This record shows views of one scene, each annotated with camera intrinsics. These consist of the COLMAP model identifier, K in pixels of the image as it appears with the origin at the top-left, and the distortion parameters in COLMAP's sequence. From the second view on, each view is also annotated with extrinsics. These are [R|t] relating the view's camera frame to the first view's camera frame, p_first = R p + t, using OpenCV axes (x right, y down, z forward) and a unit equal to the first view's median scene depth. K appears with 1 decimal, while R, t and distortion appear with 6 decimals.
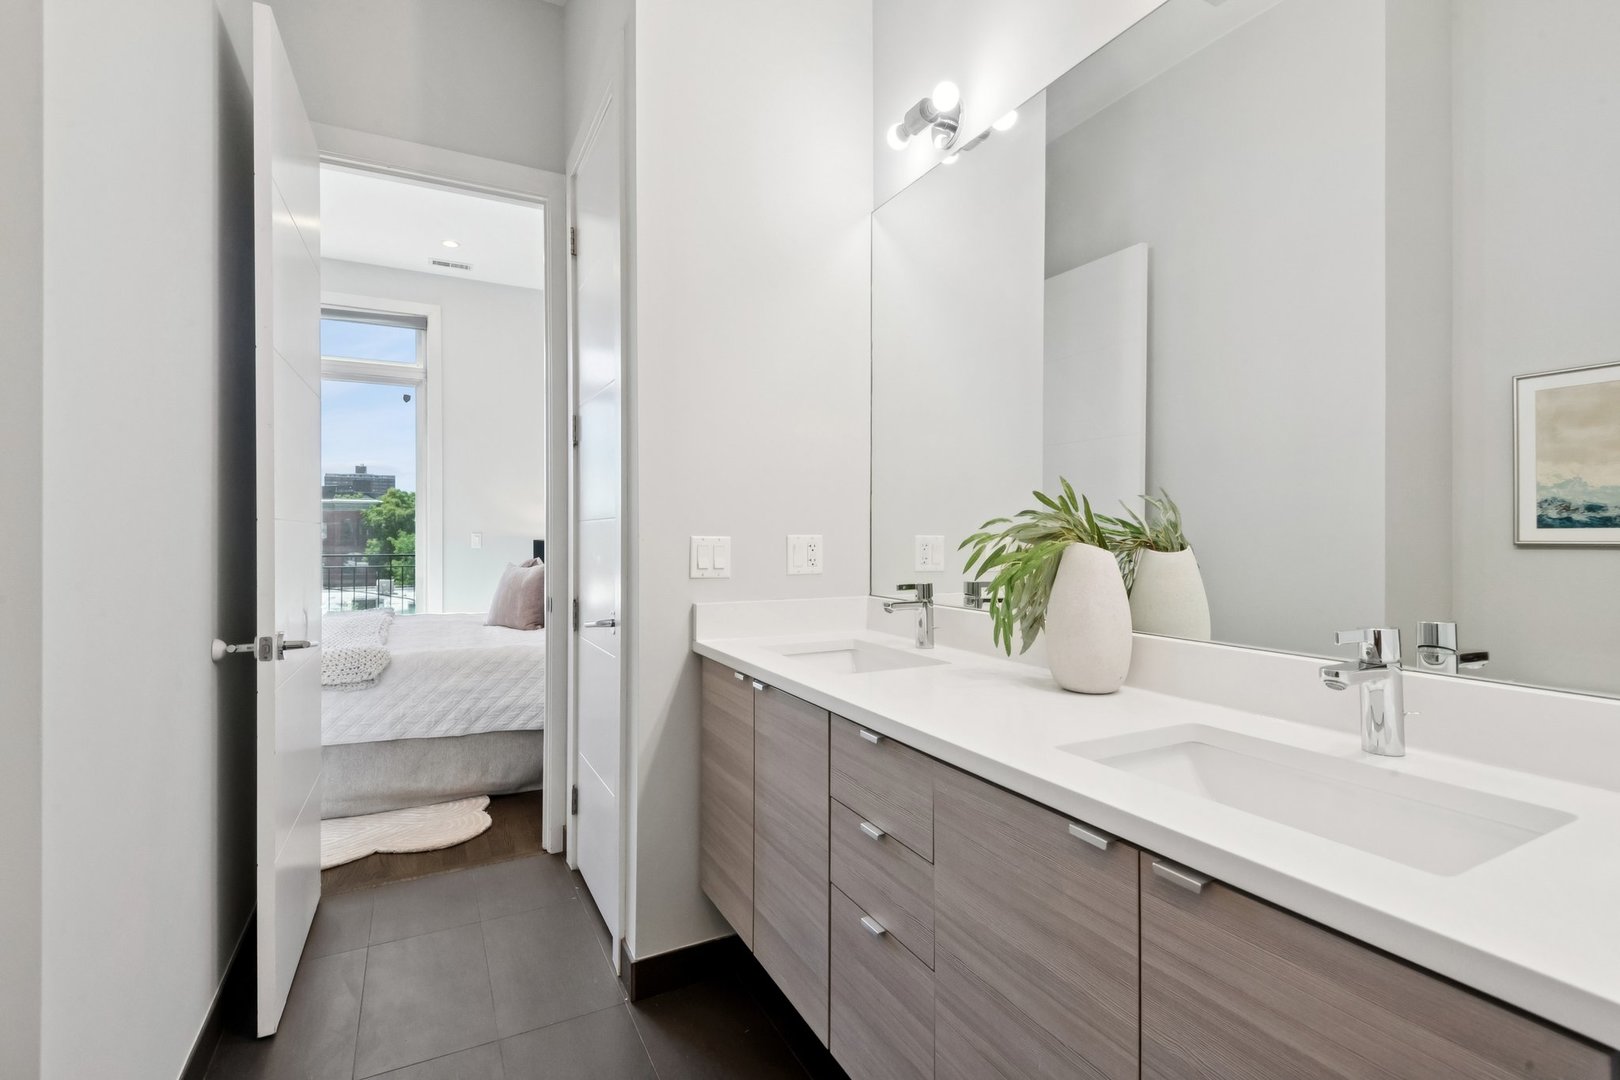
lens RADIAL K [[709.7, 0, 771.9], [0, 709.7, 535.1], [0, 0, 1]] dist [-0.000946, -0.000038]
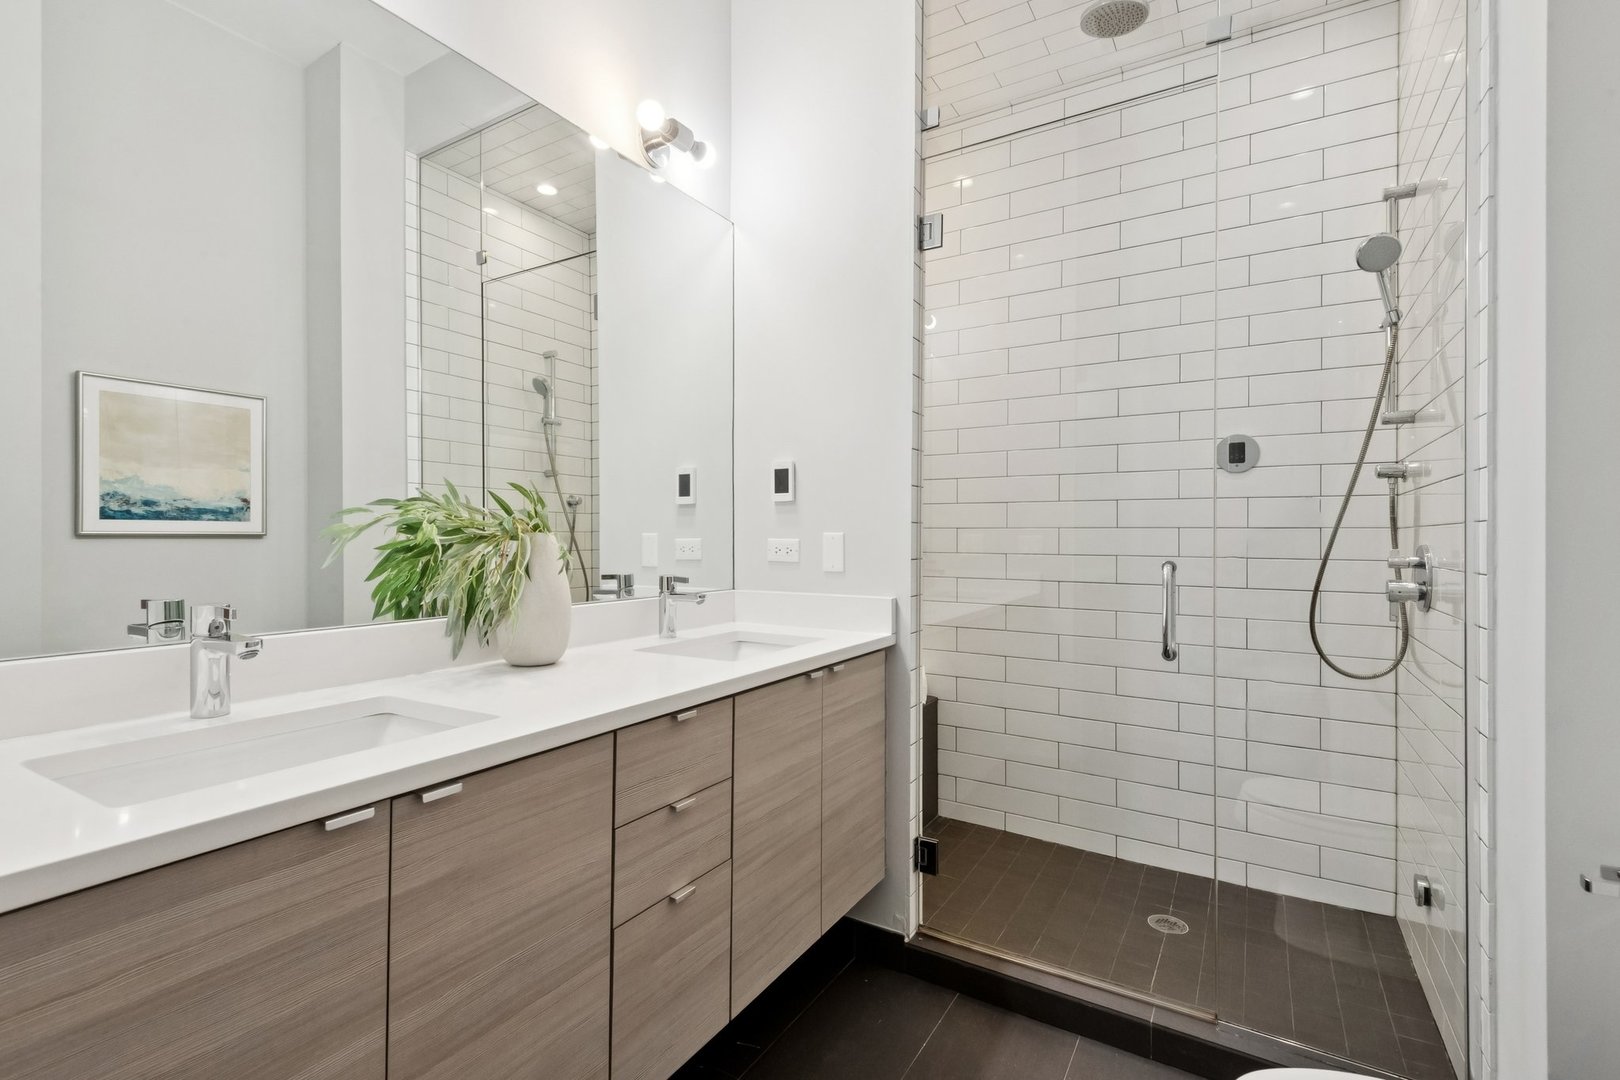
lens RADIAL K [[739.7, 0, 811.9], [0, 739.7, 521.2], [0, 0, 1]] dist [0.028726, -0.016072]
pose [[-0.537236, 0.007679, 0.843397, -0.462789], [-0.006403, 0.999893, -0.013183, 0.001053], [-0.843408, -0.012482, -0.537129, 0.730357]]
